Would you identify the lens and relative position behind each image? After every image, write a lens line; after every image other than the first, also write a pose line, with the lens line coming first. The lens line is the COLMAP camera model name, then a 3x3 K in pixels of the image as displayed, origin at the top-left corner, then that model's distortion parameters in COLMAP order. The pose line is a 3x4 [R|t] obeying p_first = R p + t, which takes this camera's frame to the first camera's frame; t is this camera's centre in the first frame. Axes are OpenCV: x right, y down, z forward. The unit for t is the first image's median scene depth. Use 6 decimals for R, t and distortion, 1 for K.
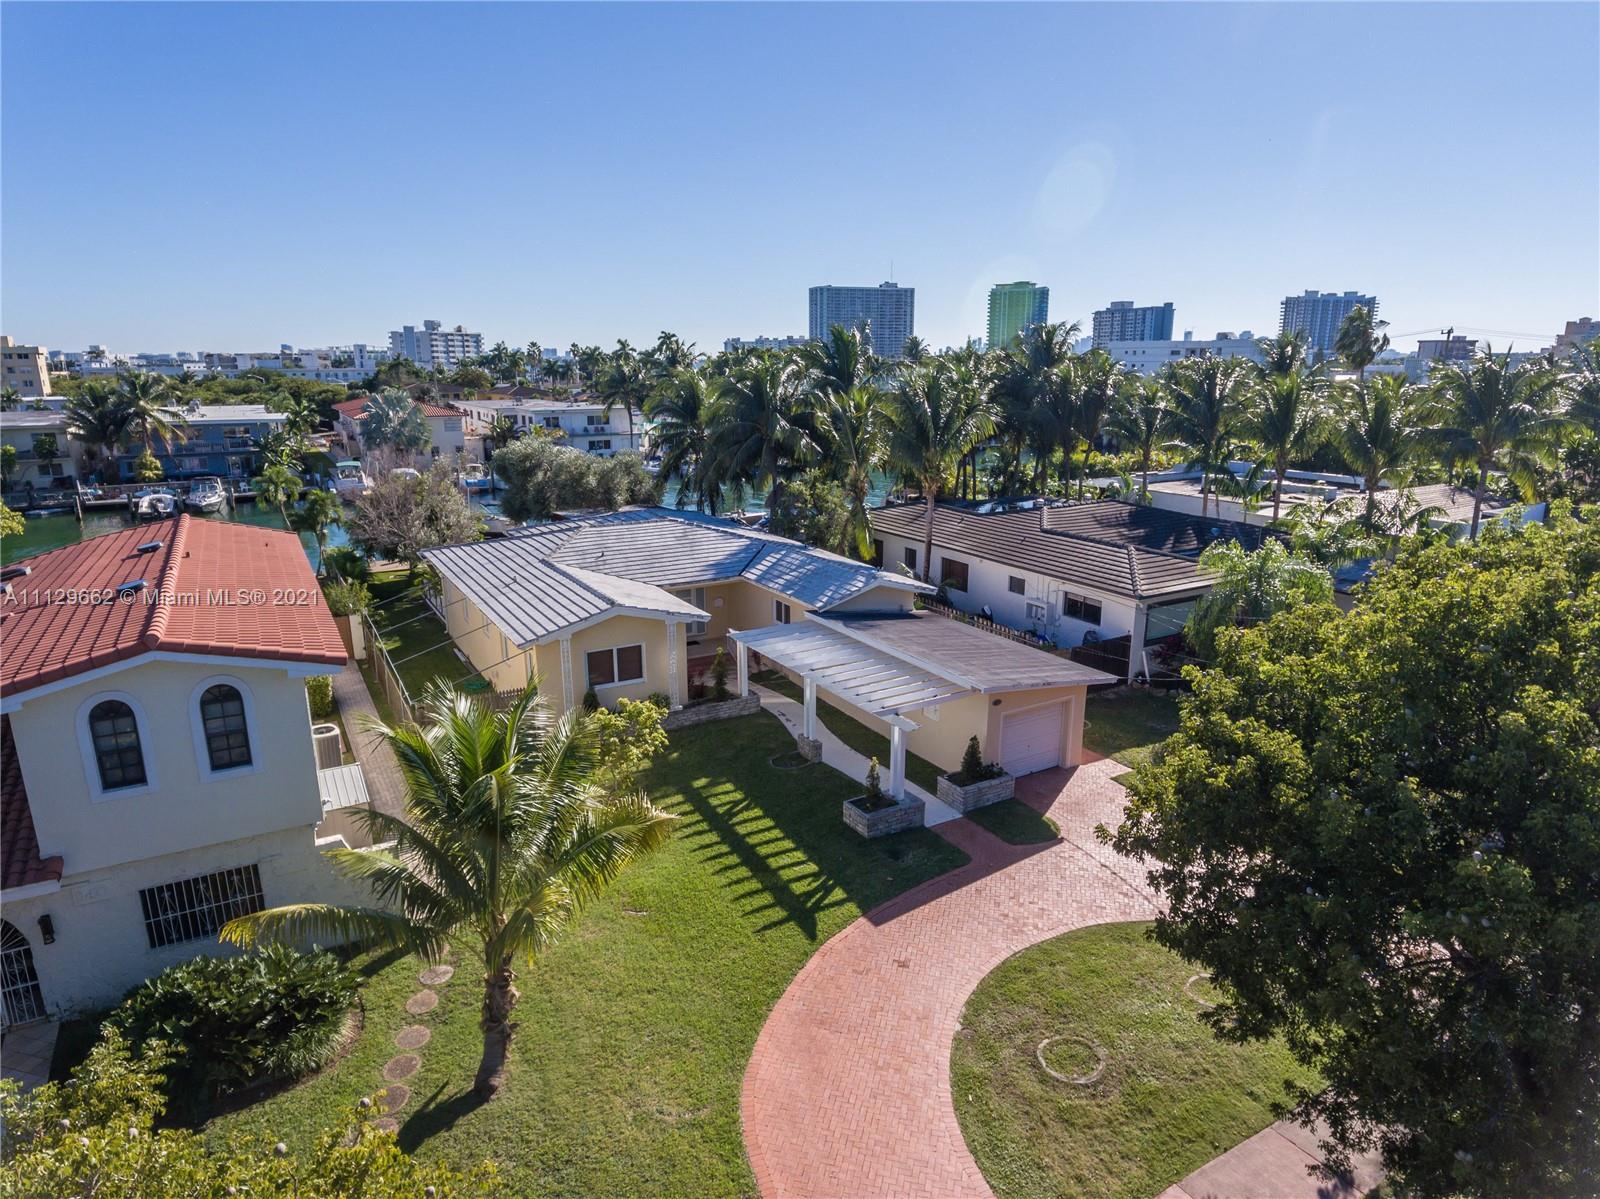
lens RADIAL K [[949.8, 0, 798.7], [0, 949.8, 606.8], [0, 0, 1]] dist [-0.003627, 0.000596]
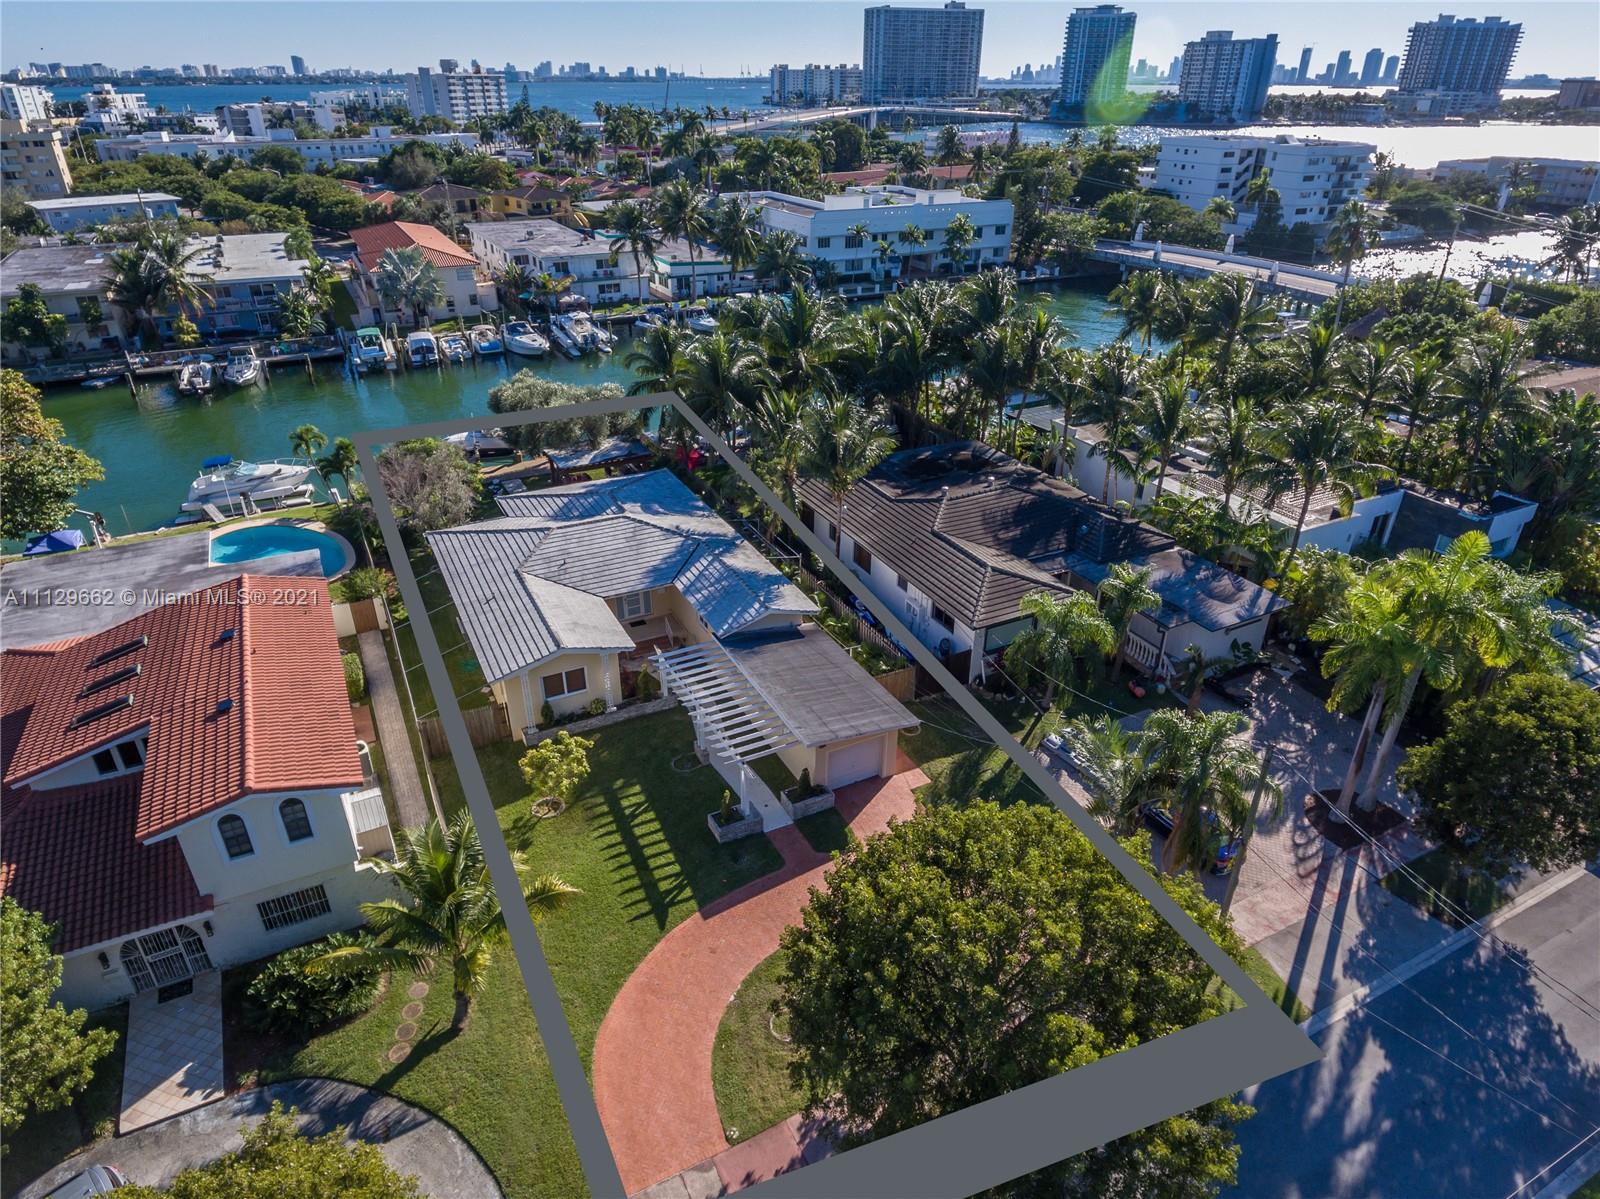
lens RADIAL K [[964.3, 0, 798.2], [0, 964.3, 605.6], [0, 0, 1]] dist [-0.001046, -0.002556]
pose [[0.998447, 0.033093, -0.044823, 0.253254], [-0.021098, 0.969149, 0.245572, -0.497747], [0.051567, -0.244245, 0.968342, -0.372561]]
